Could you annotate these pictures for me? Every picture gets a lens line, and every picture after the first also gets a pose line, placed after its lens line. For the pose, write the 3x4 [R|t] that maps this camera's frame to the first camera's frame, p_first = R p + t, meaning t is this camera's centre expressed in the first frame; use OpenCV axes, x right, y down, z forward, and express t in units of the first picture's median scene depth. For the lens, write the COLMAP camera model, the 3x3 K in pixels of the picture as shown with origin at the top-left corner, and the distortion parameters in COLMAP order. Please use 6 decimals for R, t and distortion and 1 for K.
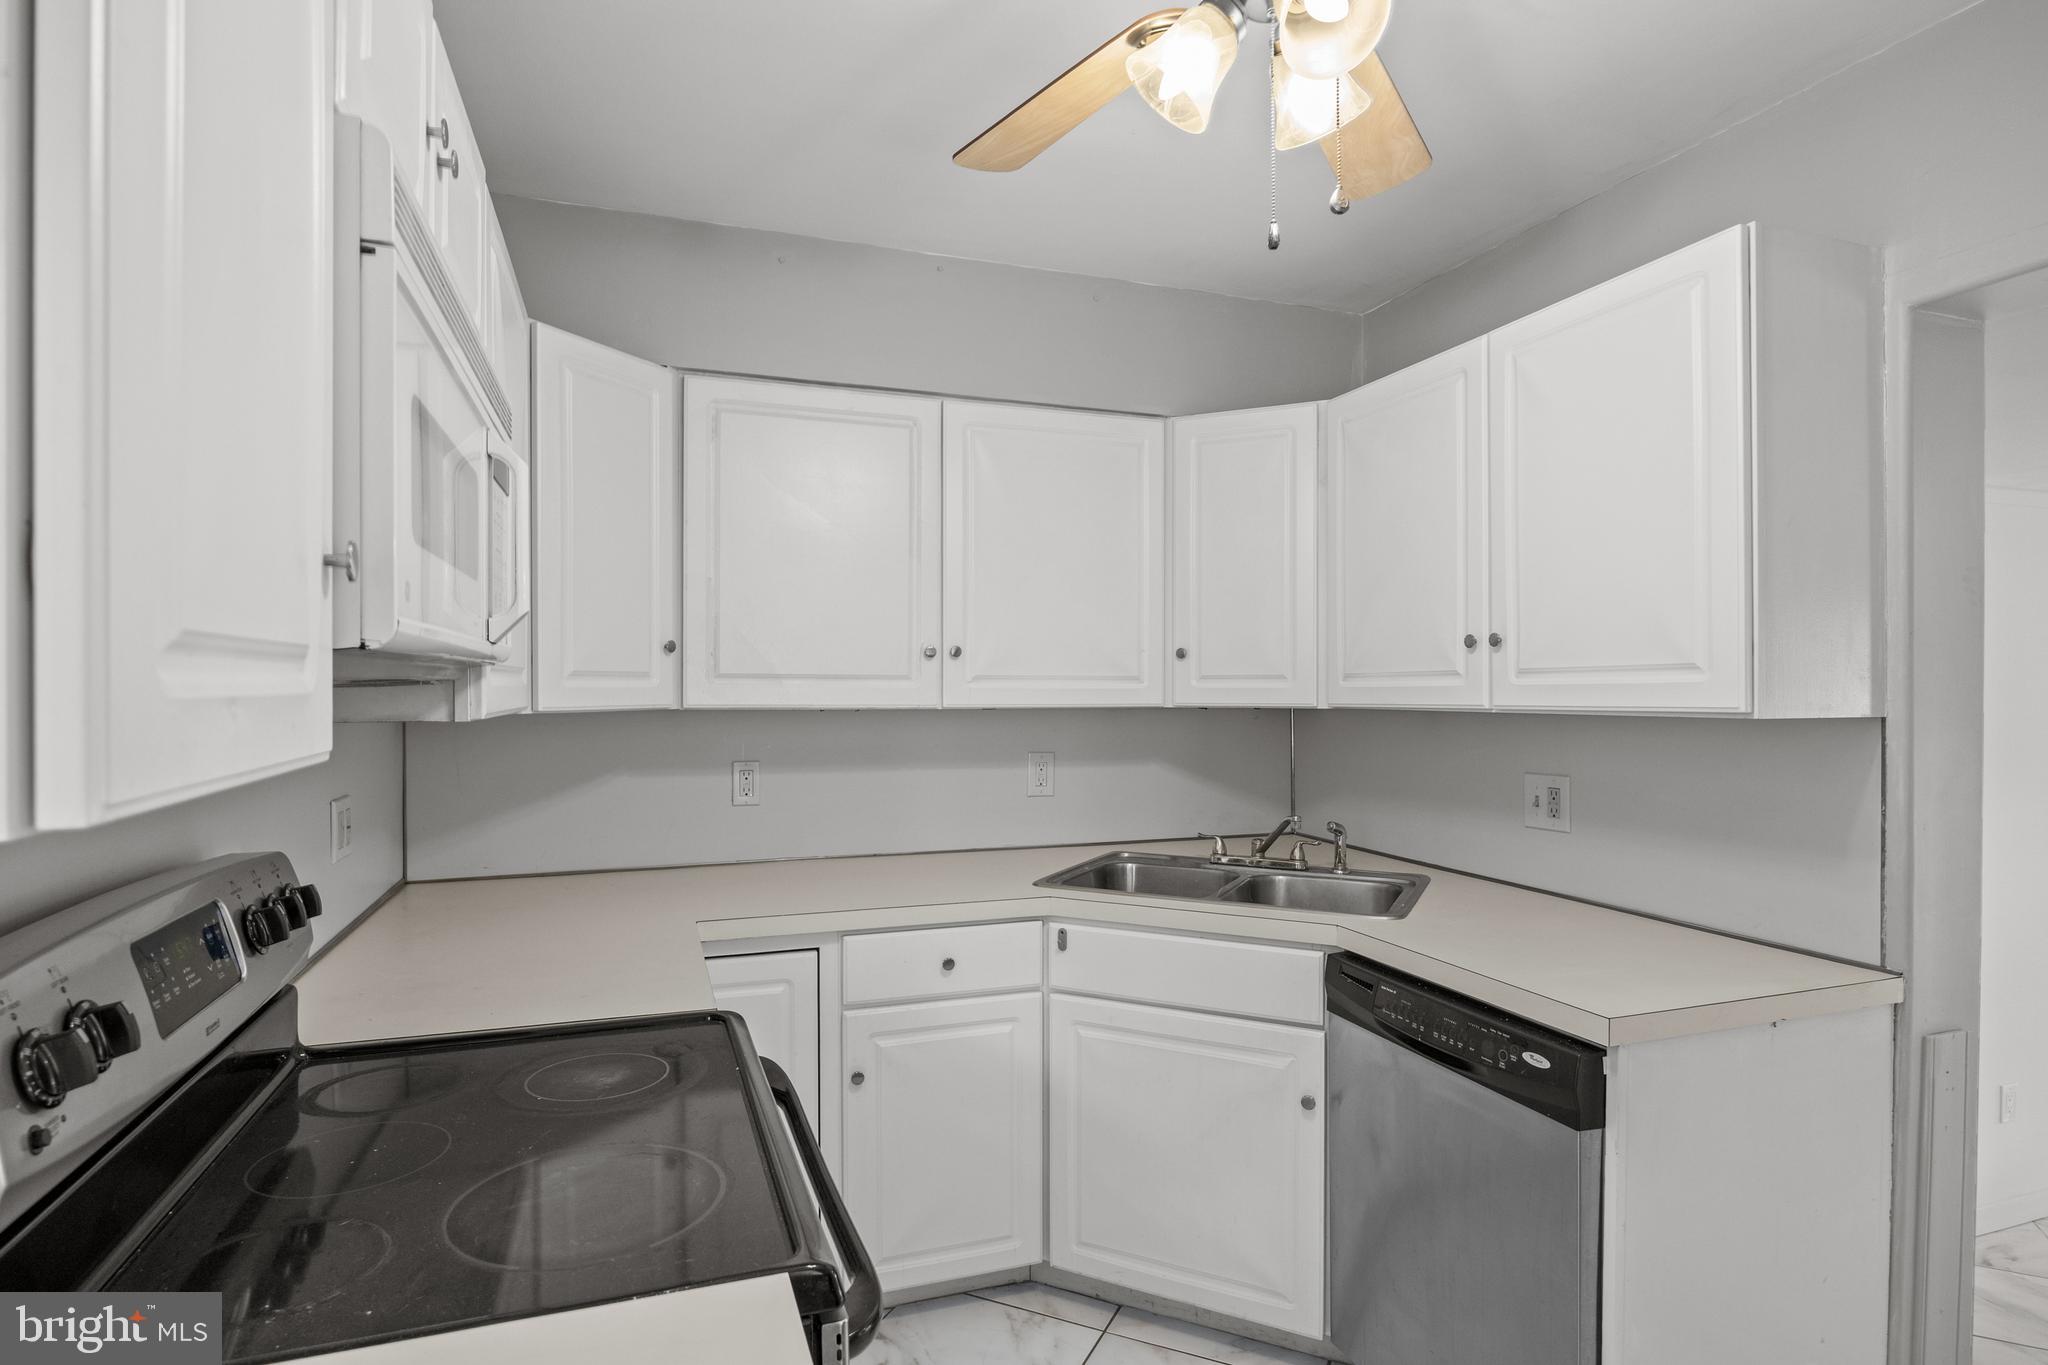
lens RADIAL K [[1077.3, 0, 1011.0], [0, 1077.3, 680.6], [0, 0, 1]] dist [-0.005762, 0.000683]
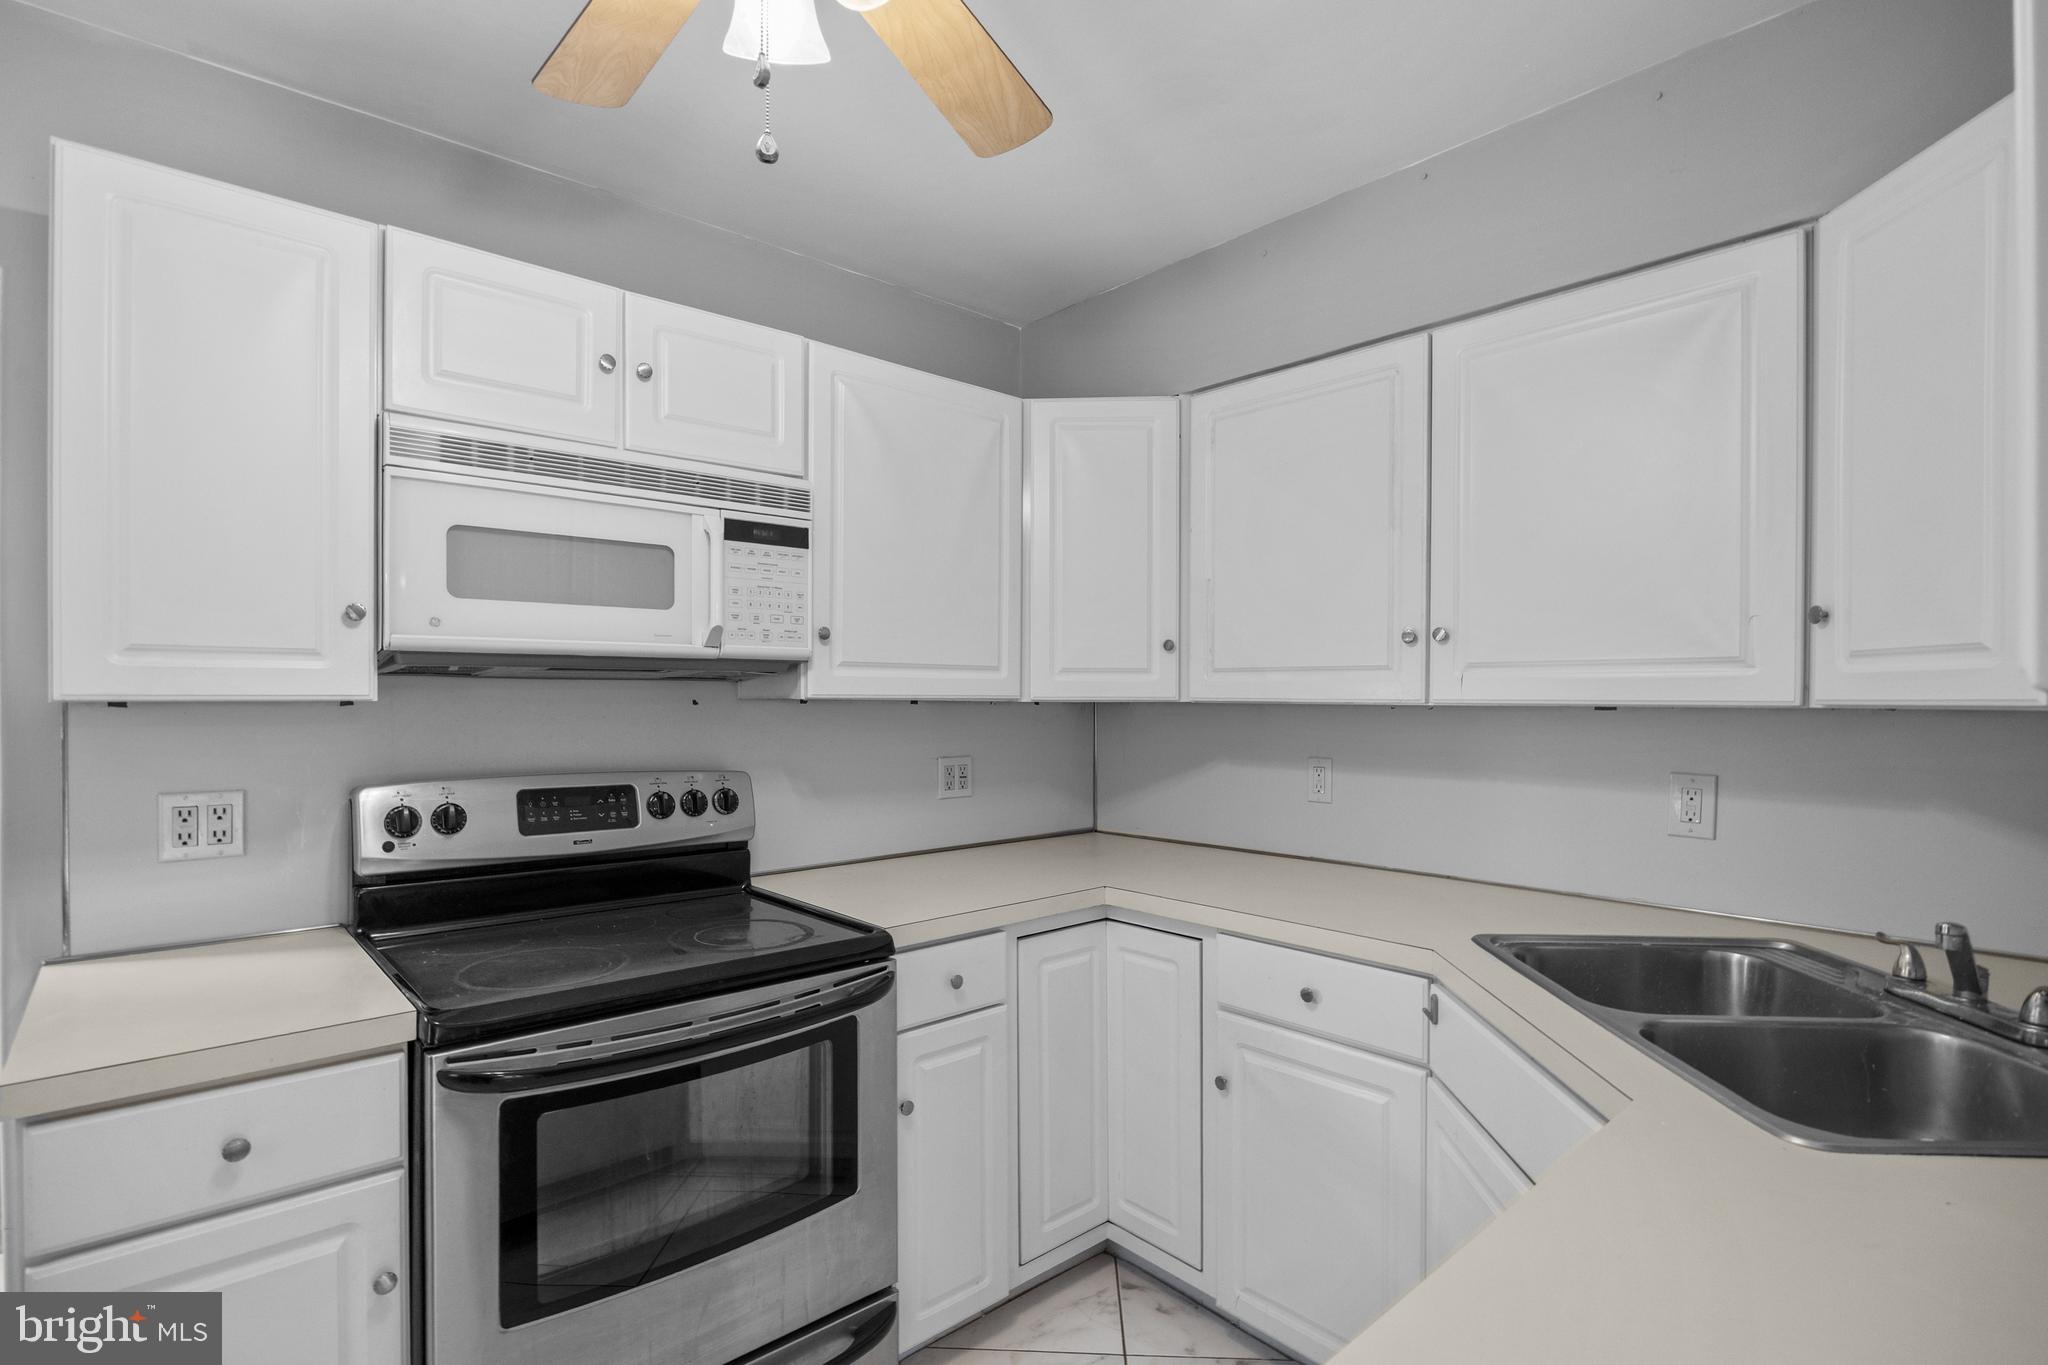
lens RADIAL K [[976.7, 0, 1007.7], [0, 976.7, 691.0], [0, 0, 1]] dist [-0.015753, 0.000248]
pose [[0.375251, -0.006126, -0.926903, 0.559589], [0.001143, 0.999980, -0.006146, 0.021927], [0.926922, 0.001247, 0.375251, 0.464676]]
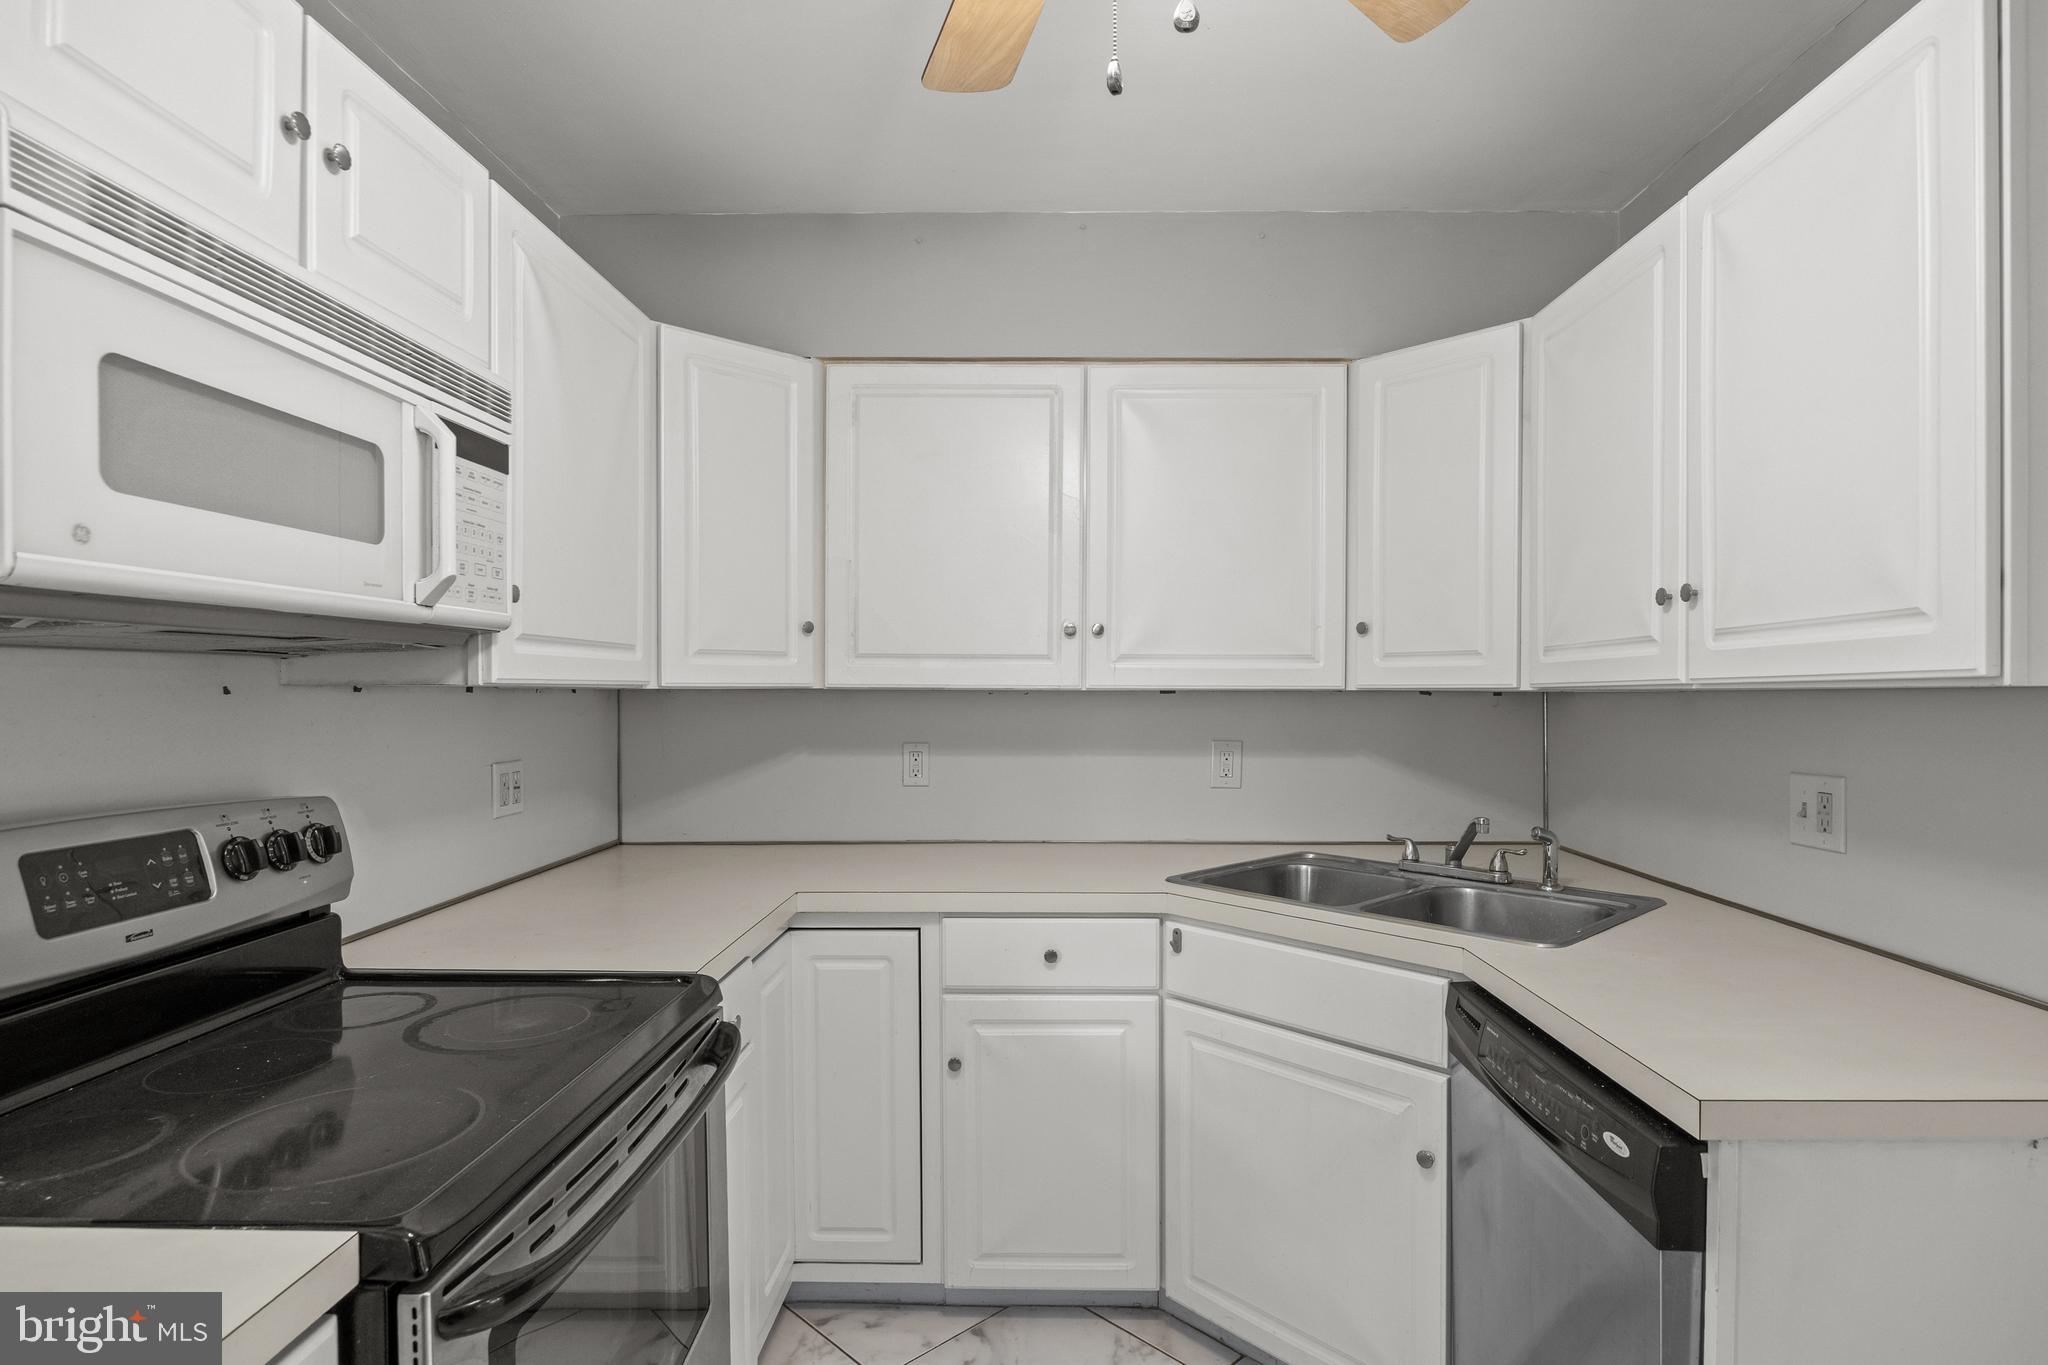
lens RADIAL K [[1058.2, 0, 1039.5], [0, 1058.2, 690.4], [0, 0, 1]] dist [-0.005141, -0.001389]
pose [[0.937908, 0.000808, -0.346883, 0.245961], [0.001011, 0.999987, 0.005063, 0.024069], [0.346883, -0.005099, 0.937895, 0.121380]]
